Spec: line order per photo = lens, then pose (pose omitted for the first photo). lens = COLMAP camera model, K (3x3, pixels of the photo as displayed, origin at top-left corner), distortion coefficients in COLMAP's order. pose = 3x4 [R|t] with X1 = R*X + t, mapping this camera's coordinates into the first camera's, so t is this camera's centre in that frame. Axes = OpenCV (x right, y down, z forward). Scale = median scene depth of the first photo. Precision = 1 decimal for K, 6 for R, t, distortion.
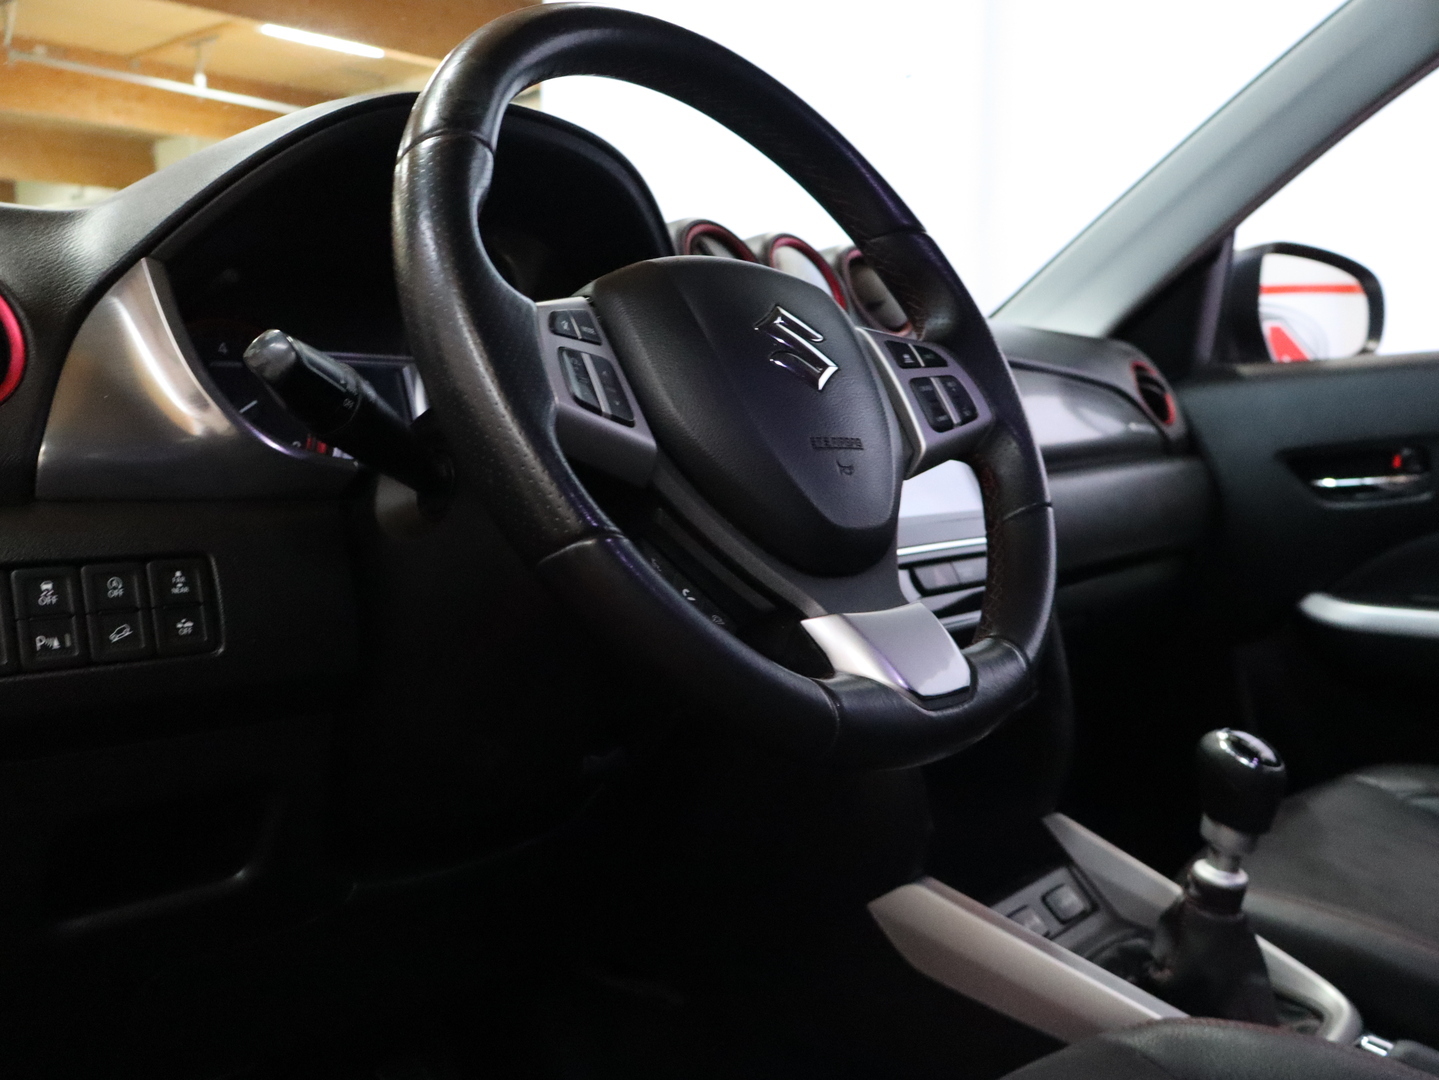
lens RADIAL K [[1374.9, 0, 709.4], [0, 1374.9, 537.9], [0, 0, 1]] dist [0.007182, 0.000000]
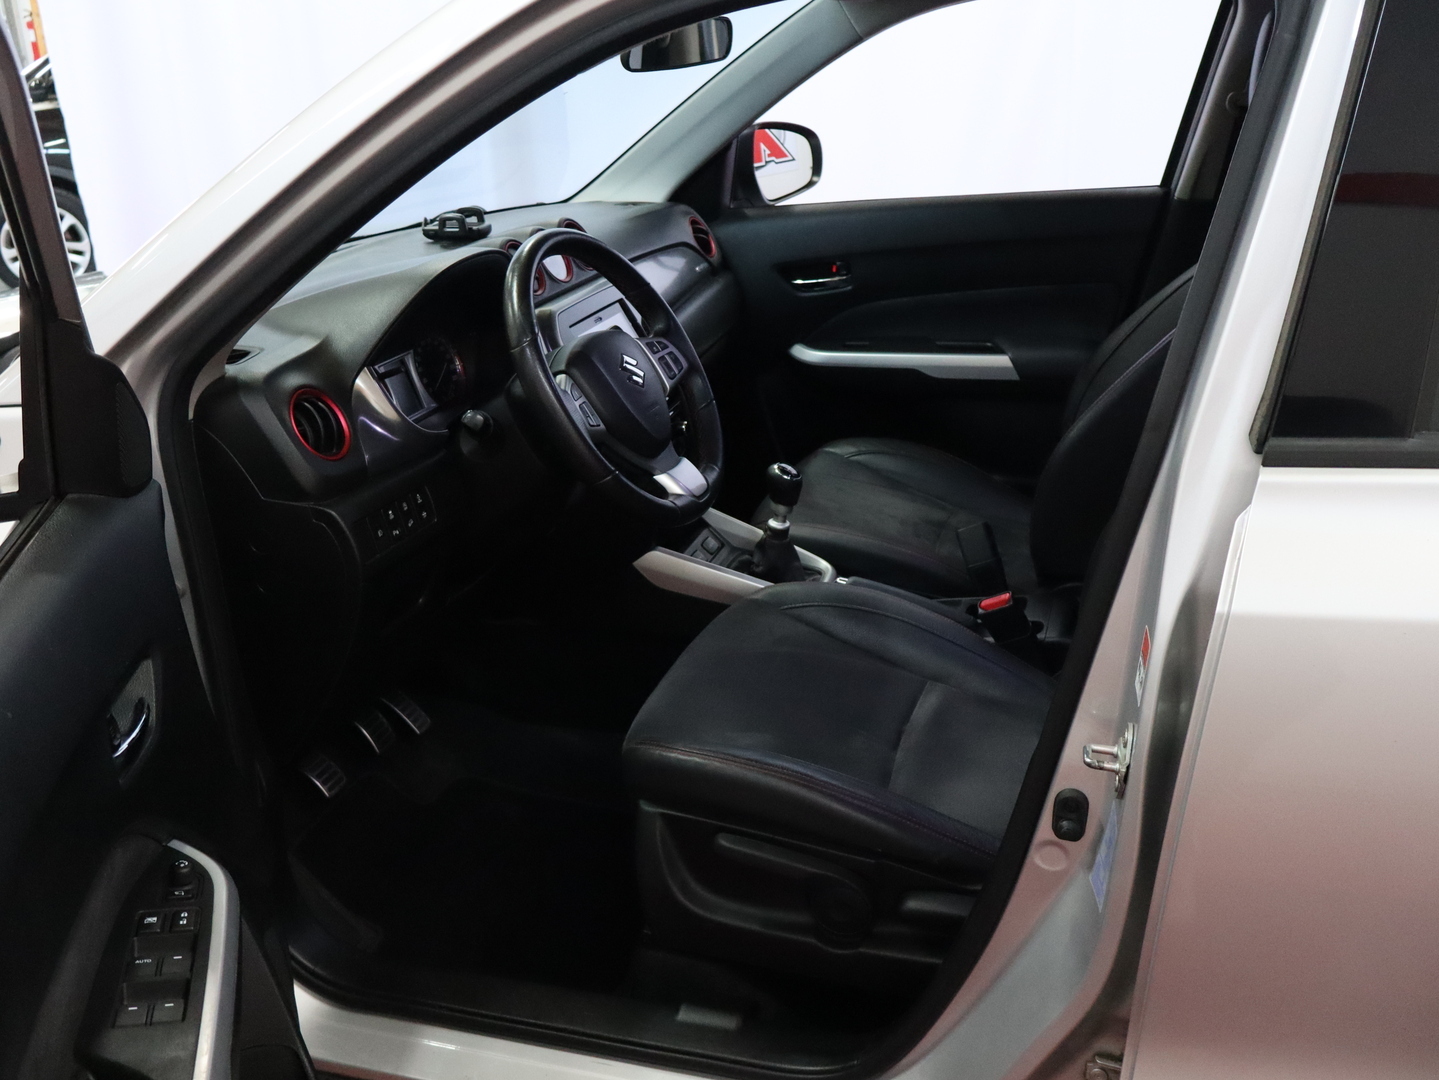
lens RADIAL K [[1374.9, 0, 721.8], [0, 1374.9, 540.6], [0, 0, 1]] dist [0.007182, 0.000000]
pose [[0.923006, -0.177818, 0.341235, -0.507903], [0.079327, 0.955702, 0.283444, -0.388237], [-0.376521, -0.234551, 0.896224, -1.037834]]
